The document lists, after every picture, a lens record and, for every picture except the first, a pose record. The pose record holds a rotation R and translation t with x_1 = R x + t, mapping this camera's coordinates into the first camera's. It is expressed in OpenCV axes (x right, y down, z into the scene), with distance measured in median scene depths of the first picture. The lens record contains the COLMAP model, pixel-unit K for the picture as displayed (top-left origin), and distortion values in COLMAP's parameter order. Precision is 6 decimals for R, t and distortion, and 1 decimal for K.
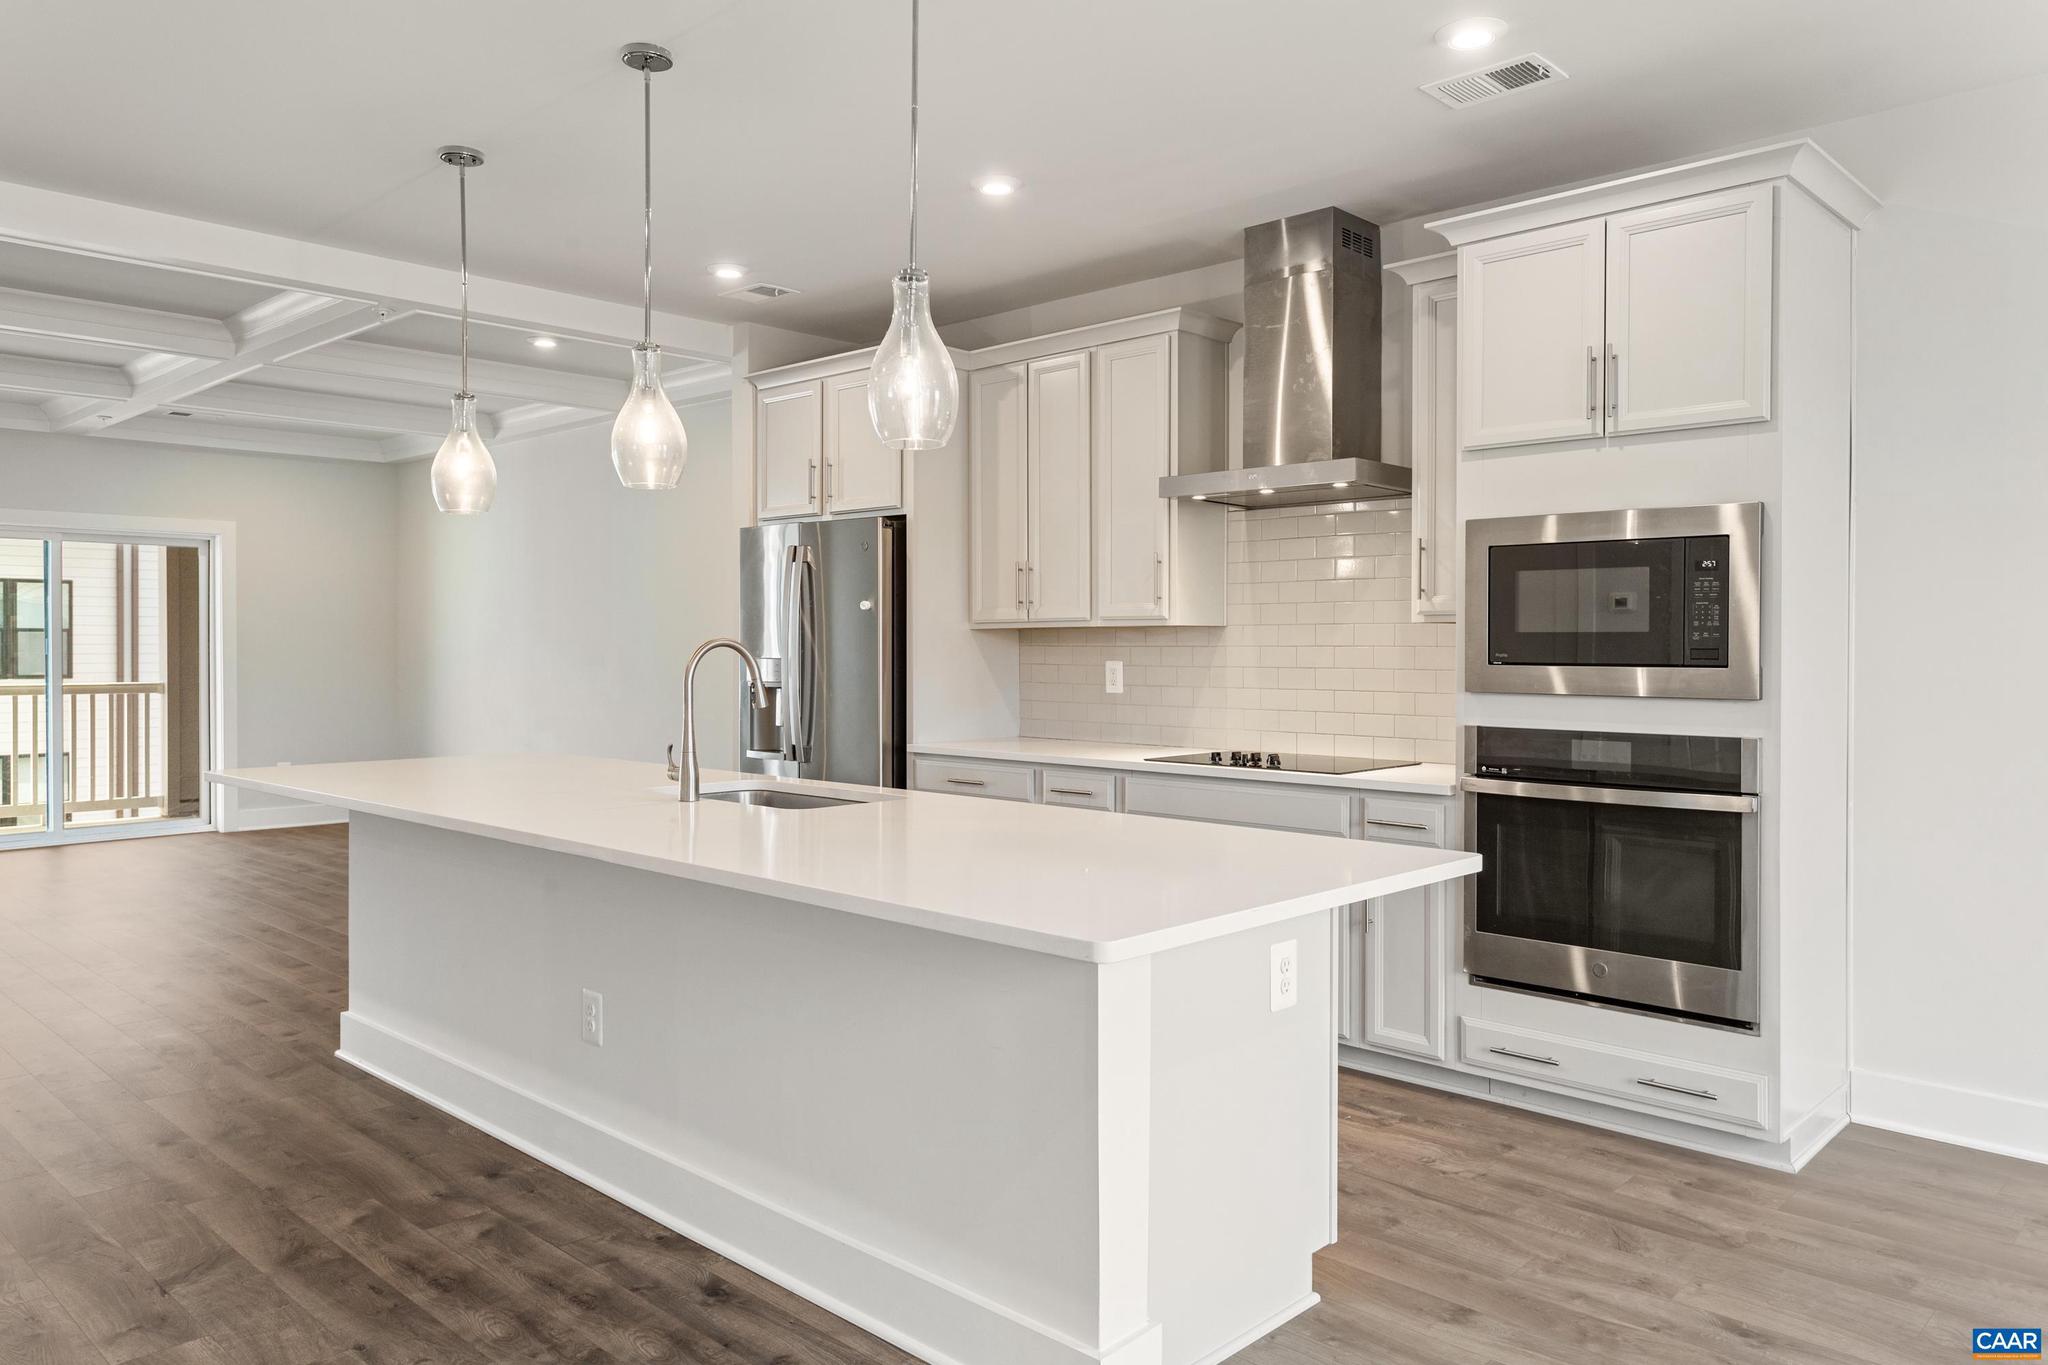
lens RADIAL K [[1417.5, 0, 1031.5], [0, 1417.5, 663.1], [0, 0, 1]] dist [0.016948, 0.000211]
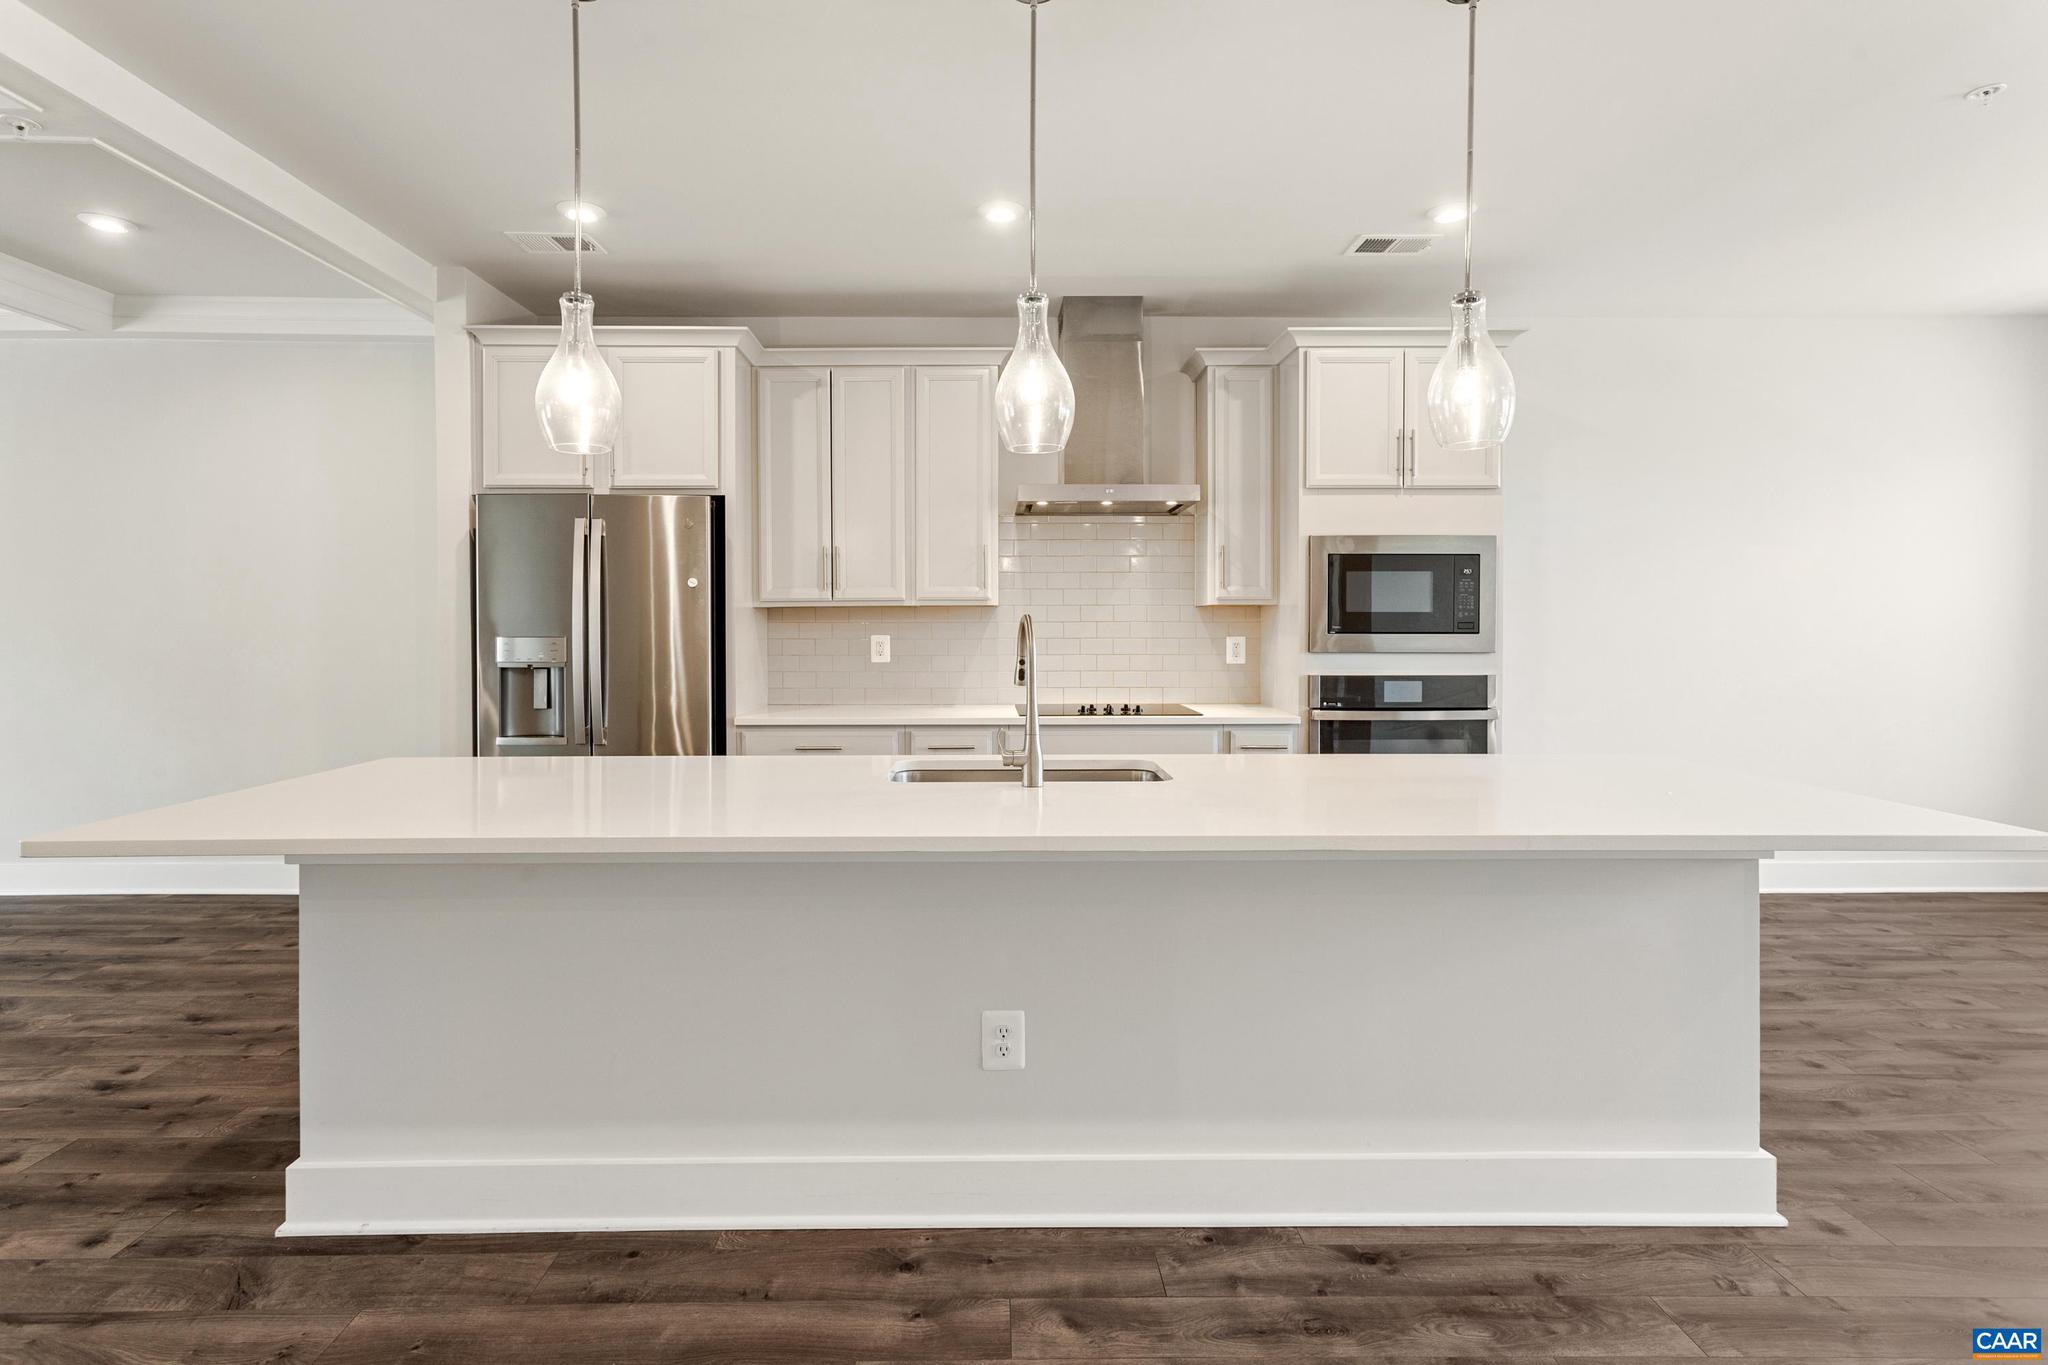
lens RADIAL K [[1008.4, 0, 989.9], [0, 1008.4, 636.4], [0, 0, 1]] dist [0.008032, 0.000936]
pose [[0.717057, -0.011730, 0.696916, -0.654136], [0.011648, 0.999920, 0.004846, -0.005133], [-0.696917, 0.004643, 0.717137, 0.479506]]
